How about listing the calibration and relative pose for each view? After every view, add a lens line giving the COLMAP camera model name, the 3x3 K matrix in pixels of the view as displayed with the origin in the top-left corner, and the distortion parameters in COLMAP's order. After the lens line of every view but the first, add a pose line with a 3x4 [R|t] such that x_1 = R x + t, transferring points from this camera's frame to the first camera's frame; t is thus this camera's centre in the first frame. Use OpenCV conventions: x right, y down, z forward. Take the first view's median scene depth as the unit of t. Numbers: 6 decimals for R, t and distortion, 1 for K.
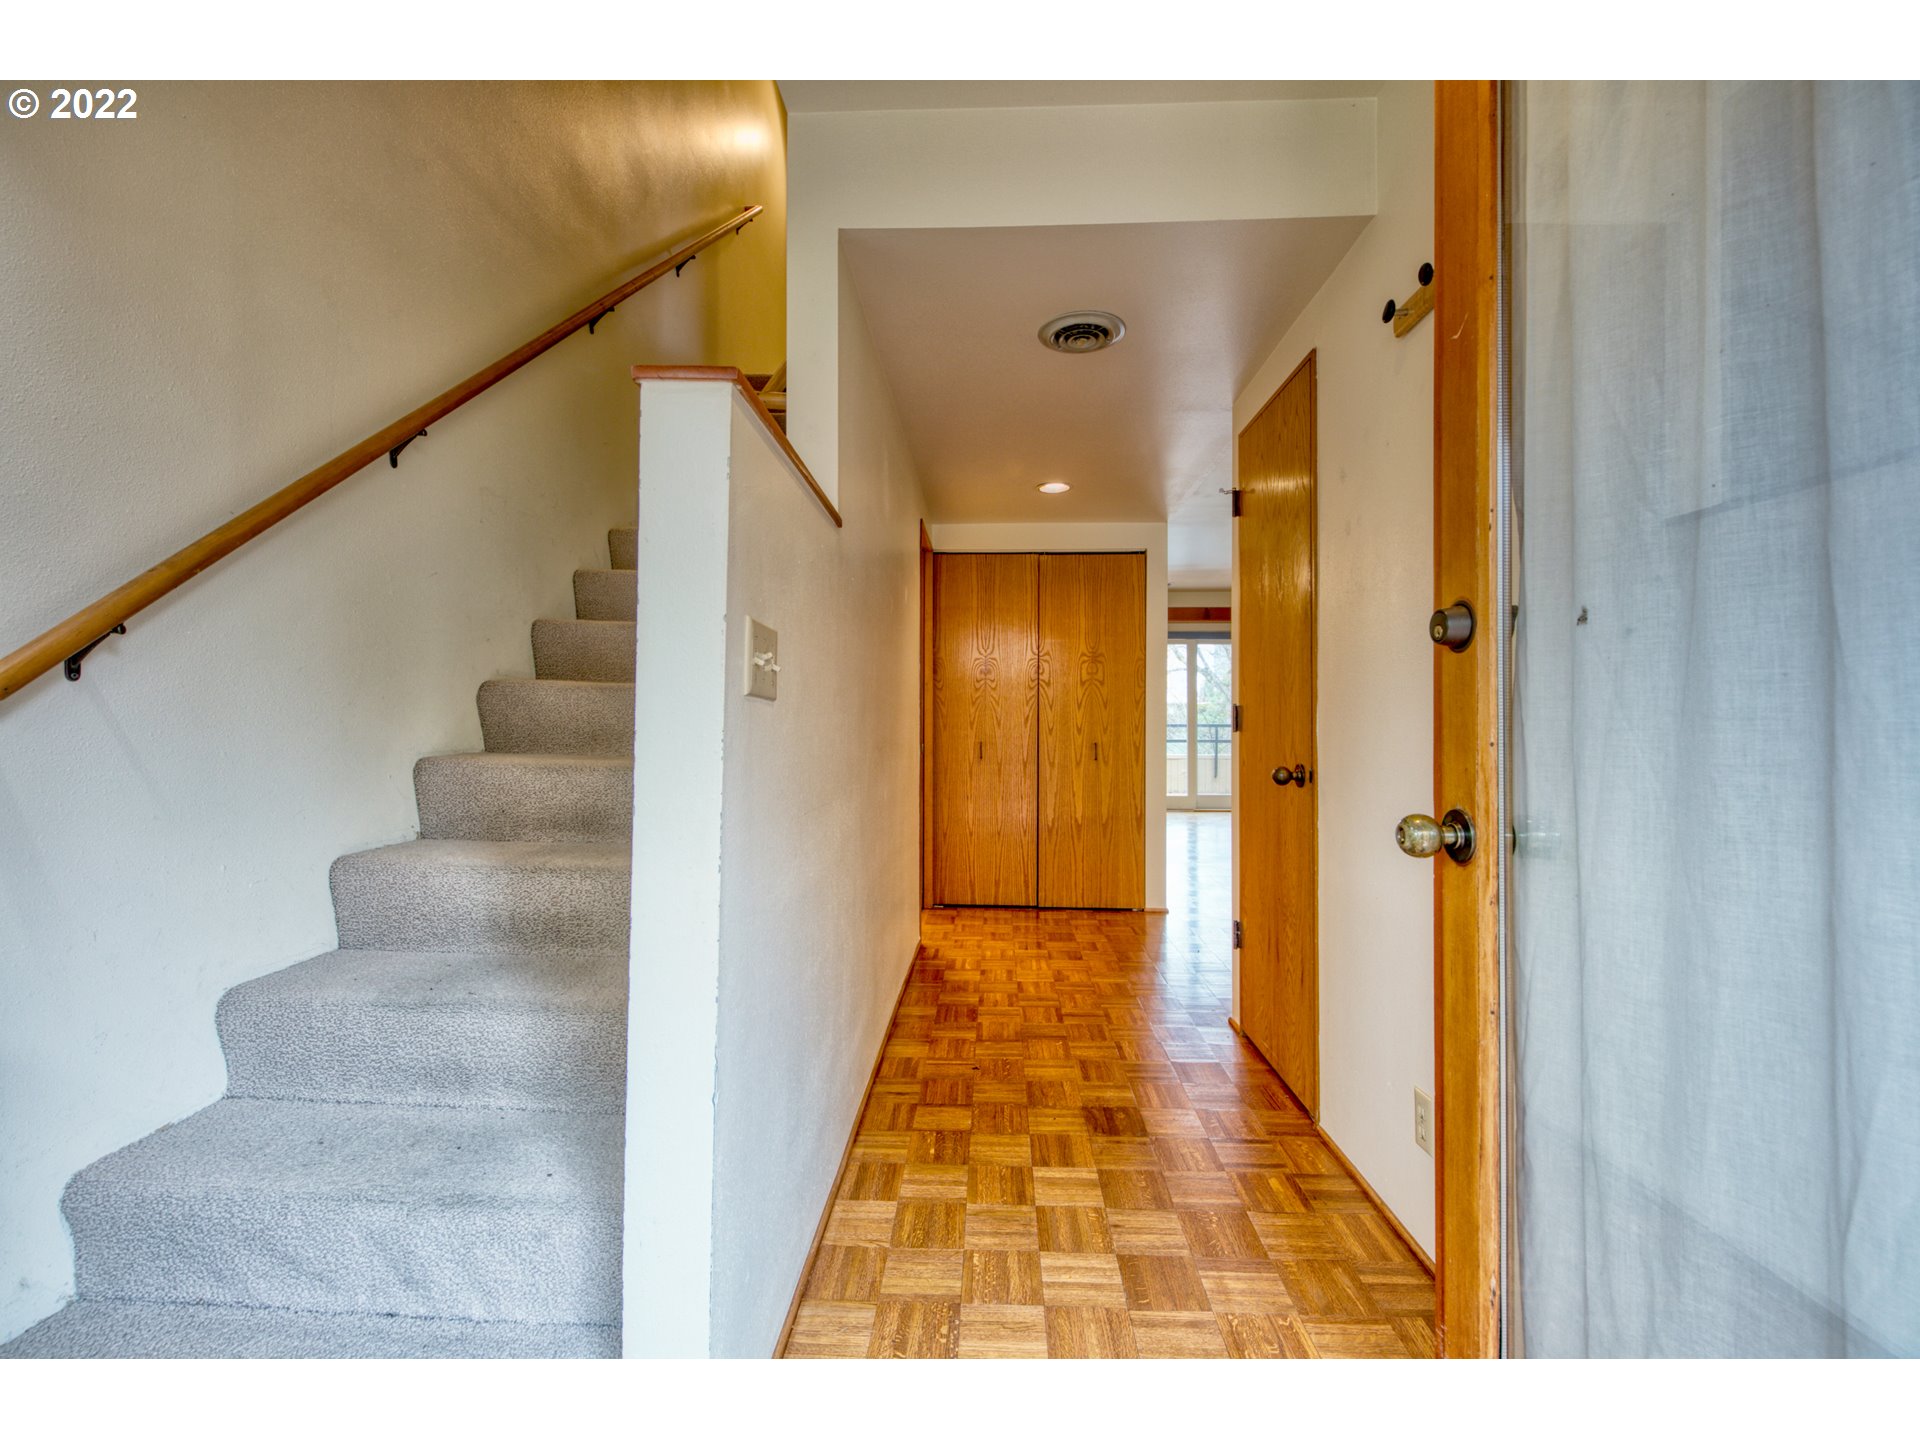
lens RADIAL K [[811.6, 0, 964.4], [0, 811.6, 711.6], [0, 0, 1]] dist [0.013592, -0.005918]
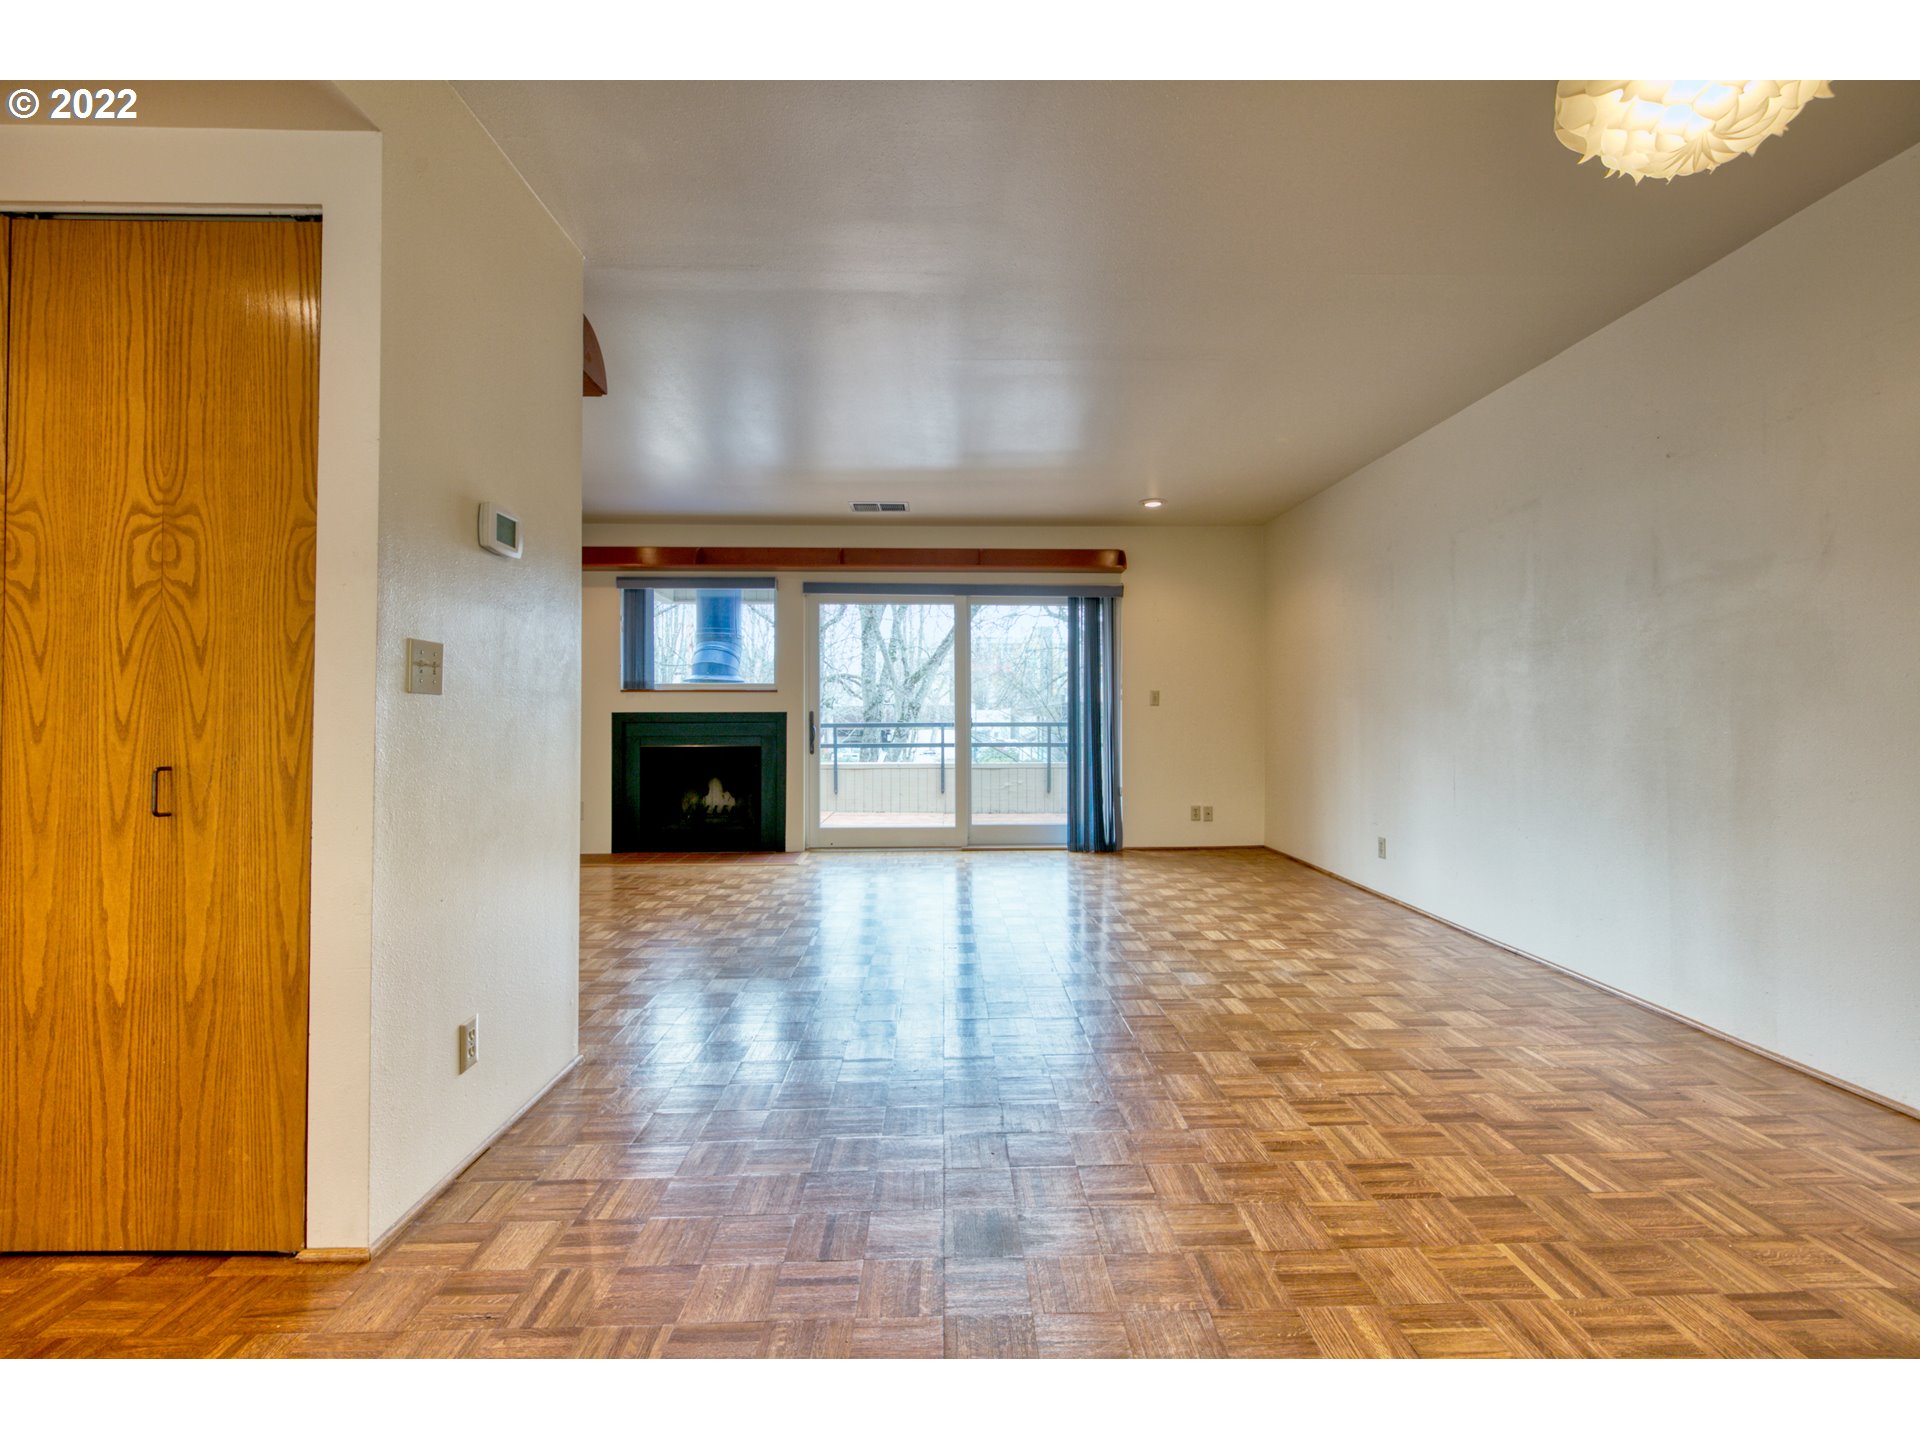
lens RADIAL K [[811.6, 0, 964.4], [0, 811.6, 711.6], [0, 0, 1]] dist [0.013592, -0.005918]
pose [[0.998049, -0.002618, 0.062377, 0.483735], [0.002750, 0.999994, -0.002036, 0.017515], [-0.062372, 0.002203, 0.998051, 0.646581]]
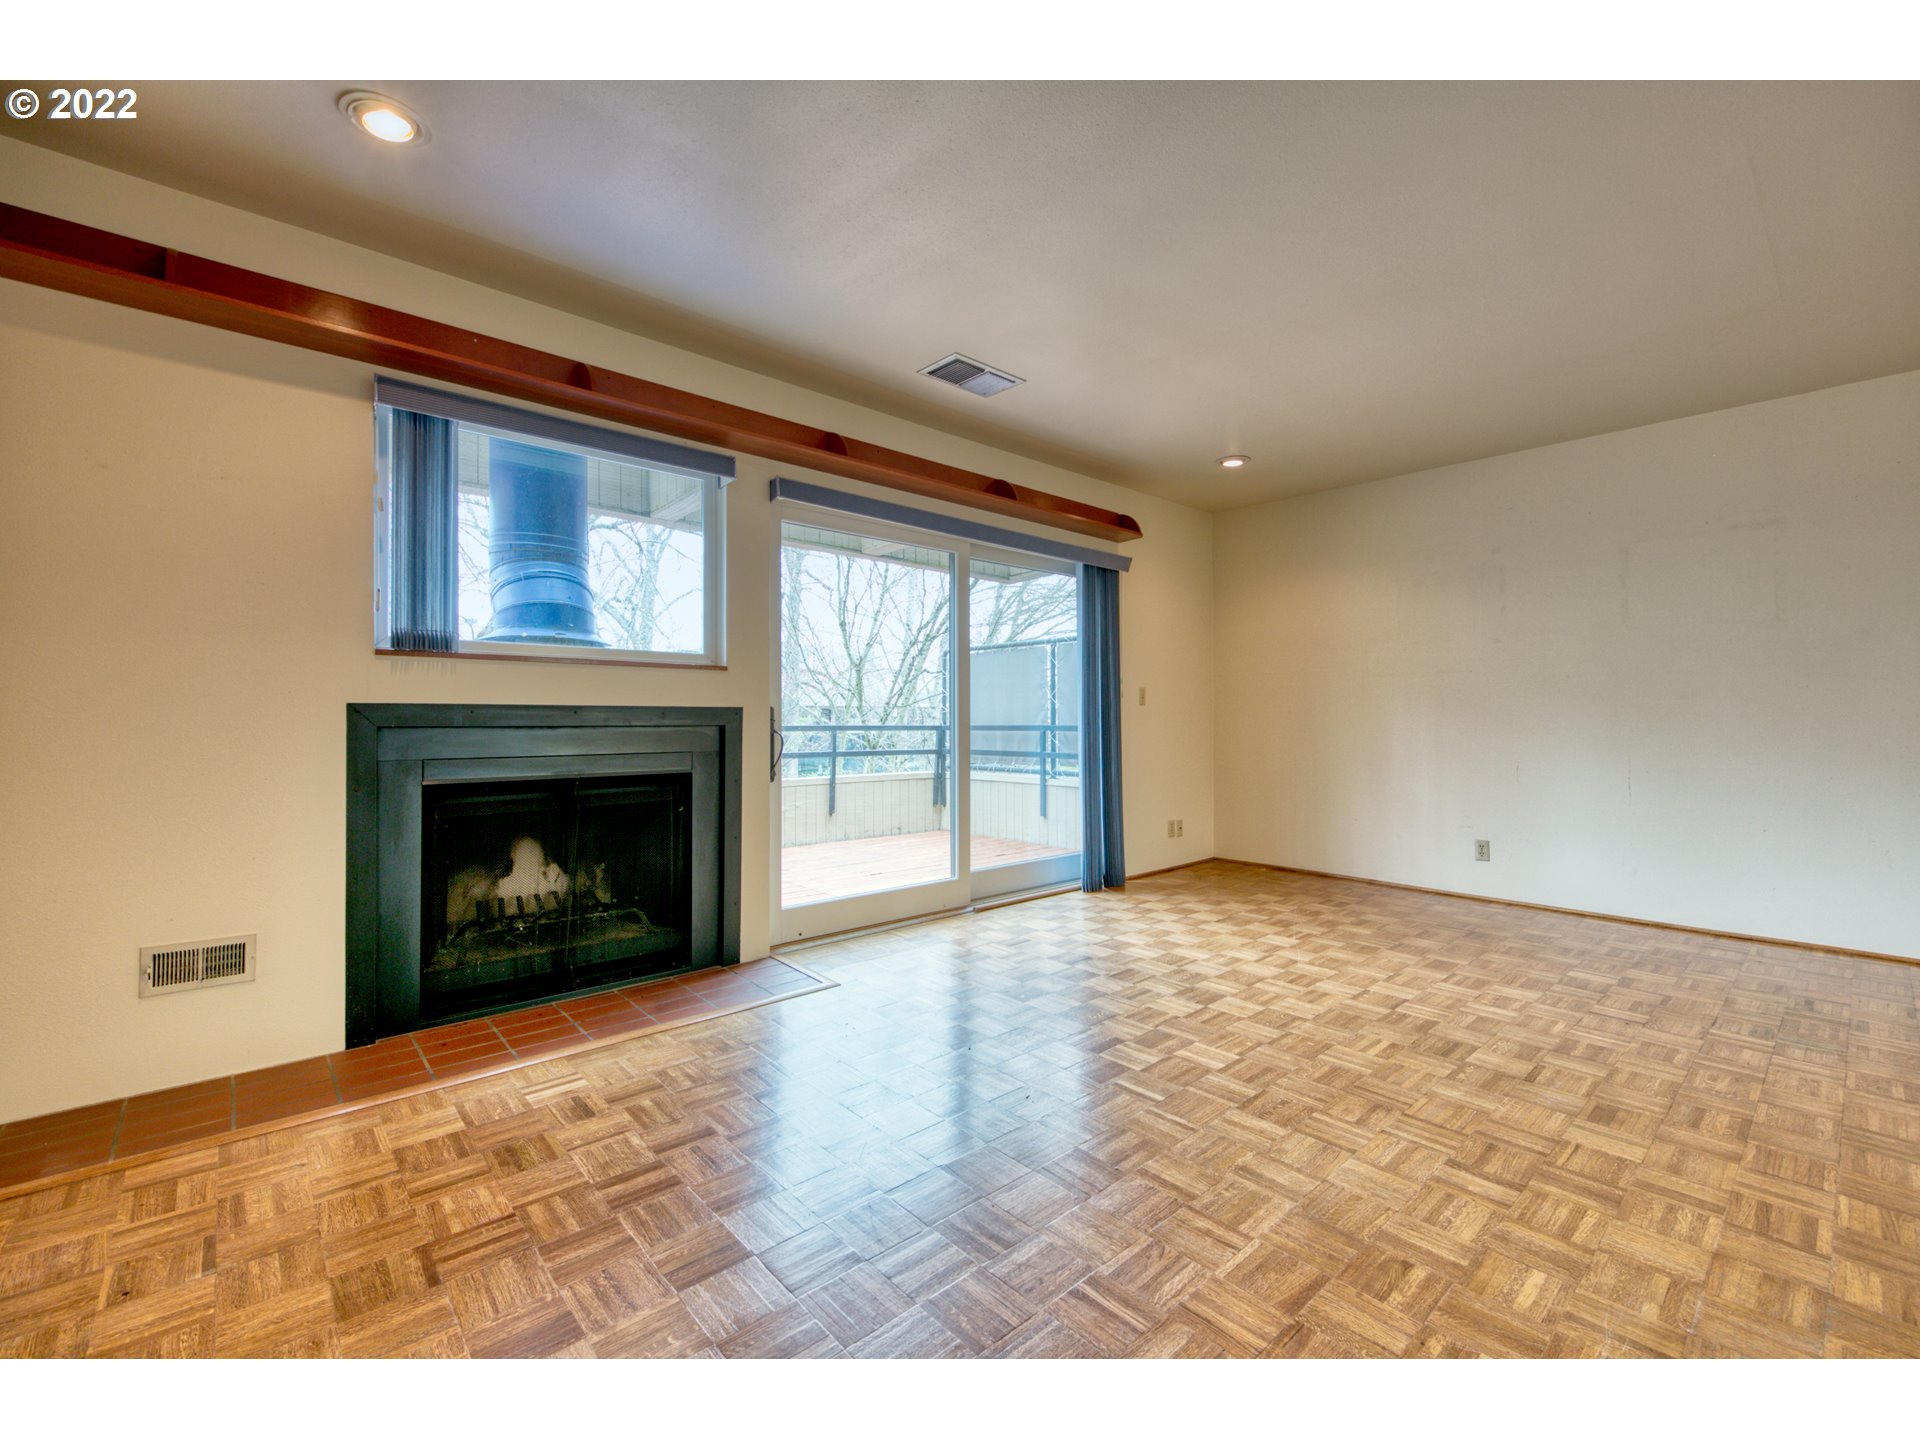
lens RADIAL K [[811.6, 0, 964.4], [0, 811.6, 711.6], [0, 0, 1]] dist [0.013592, -0.005918]
pose [[0.721062, 0.006460, 0.692840, -0.091957], [-0.003949, 0.999979, -0.005213, 0.021644], [-0.692859, 0.001023, 0.721072, 1.334865]]
